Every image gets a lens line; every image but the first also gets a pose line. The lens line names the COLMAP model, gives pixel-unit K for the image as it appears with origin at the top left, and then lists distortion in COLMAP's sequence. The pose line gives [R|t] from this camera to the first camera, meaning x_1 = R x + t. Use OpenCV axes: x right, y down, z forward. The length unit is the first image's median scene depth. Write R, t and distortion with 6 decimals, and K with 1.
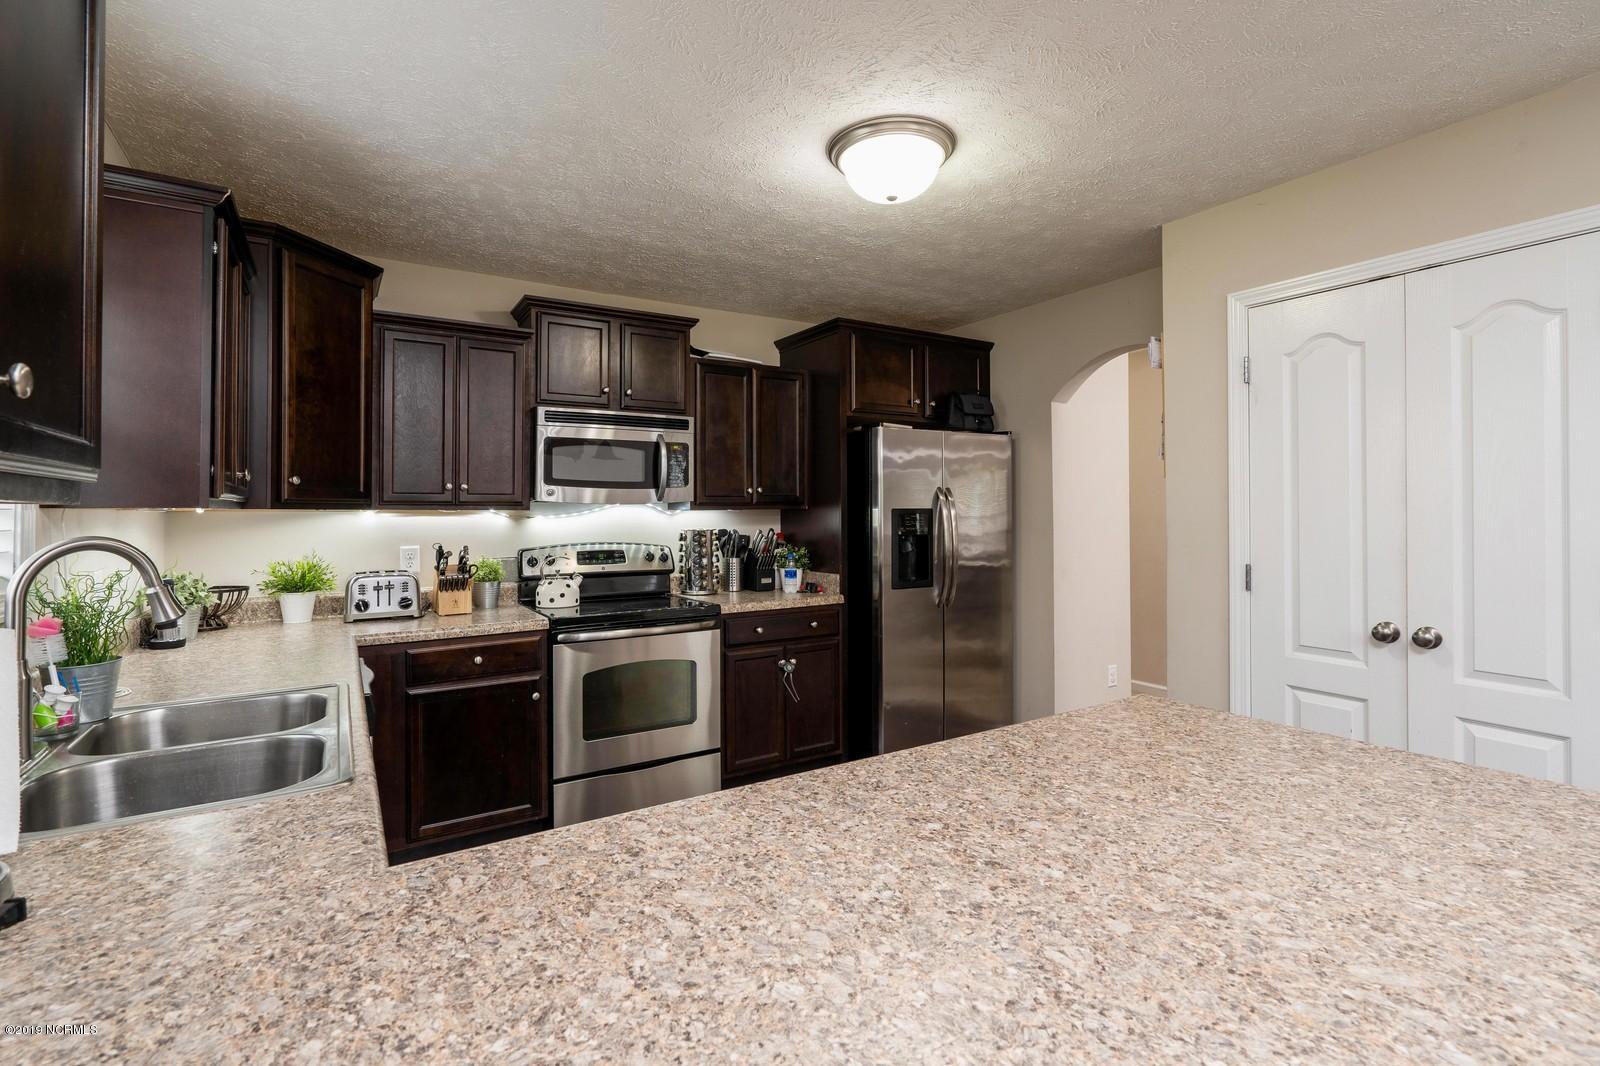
lens RADIAL K [[749.9, 0, 811.8], [0, 749.9, 504.8], [0, 0, 1]] dist [0.005861, 0.000619]
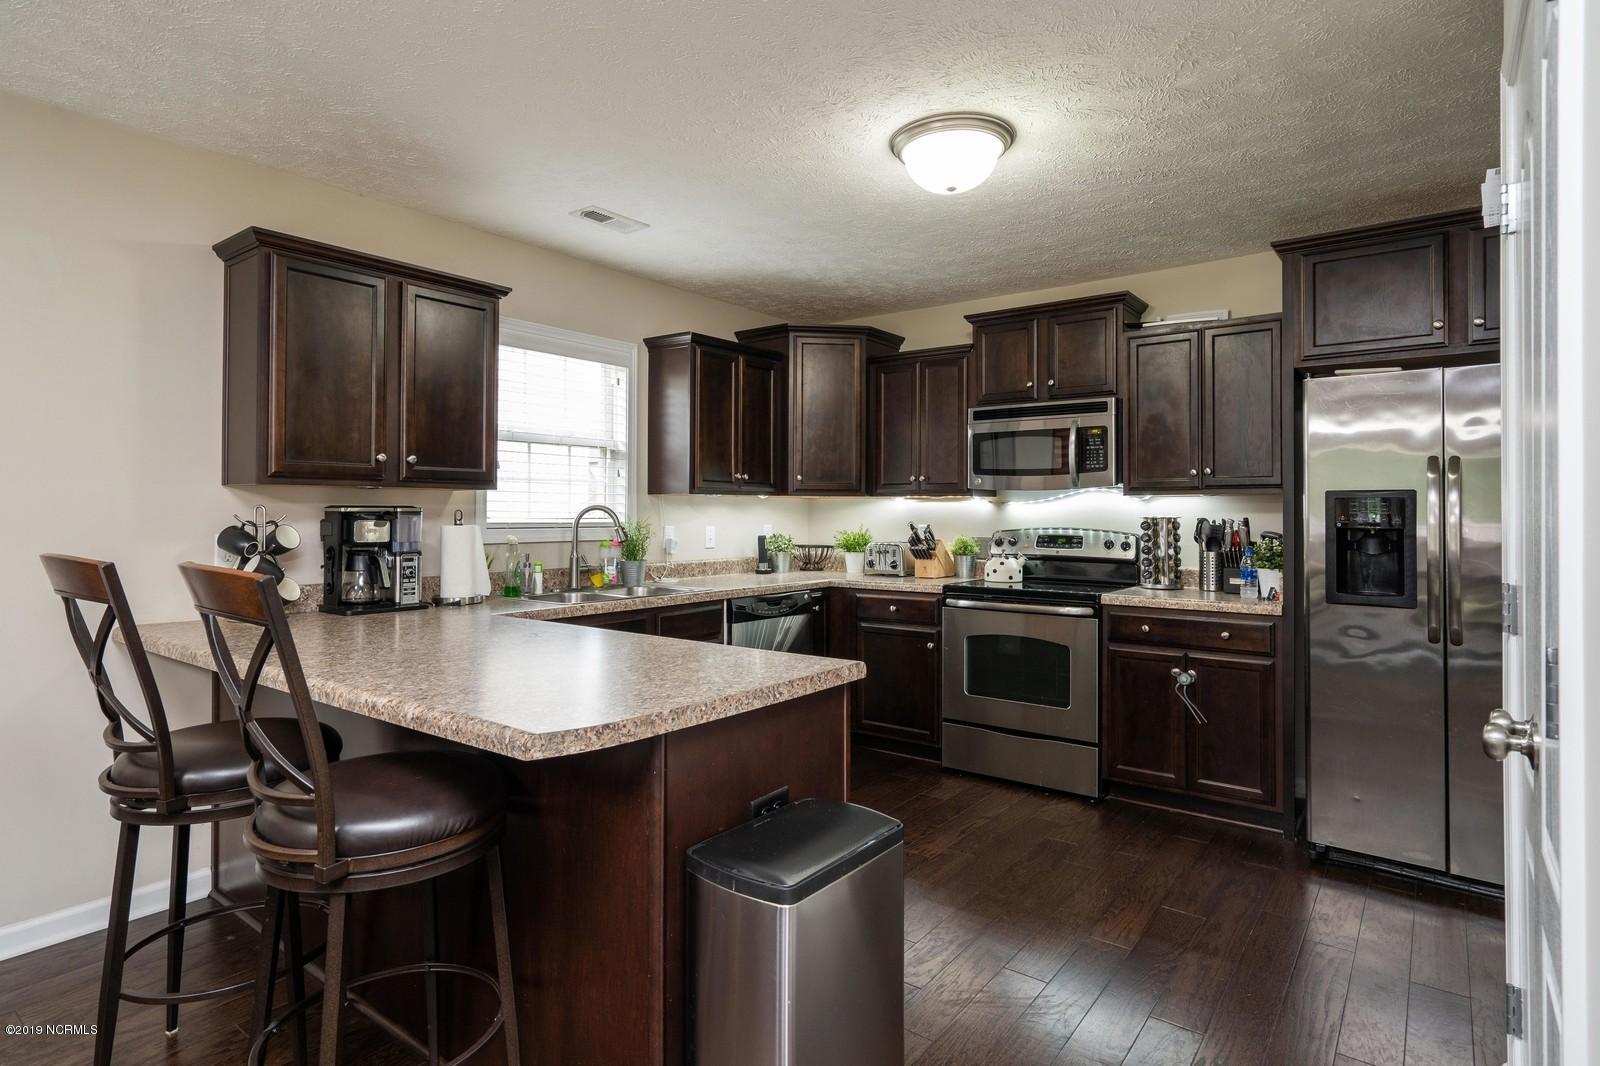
lens RADIAL K [[844.5, 0, 794.7], [0, 844.5, 507.3], [0, 0, 1]] dist [0.005158, 0.000740]
pose [[0.357561, 0.003618, -0.933883, 0.772673], [0.006191, 0.999961, 0.006244, 0.014327], [0.933869, -0.008014, 0.357525, 0.263483]]
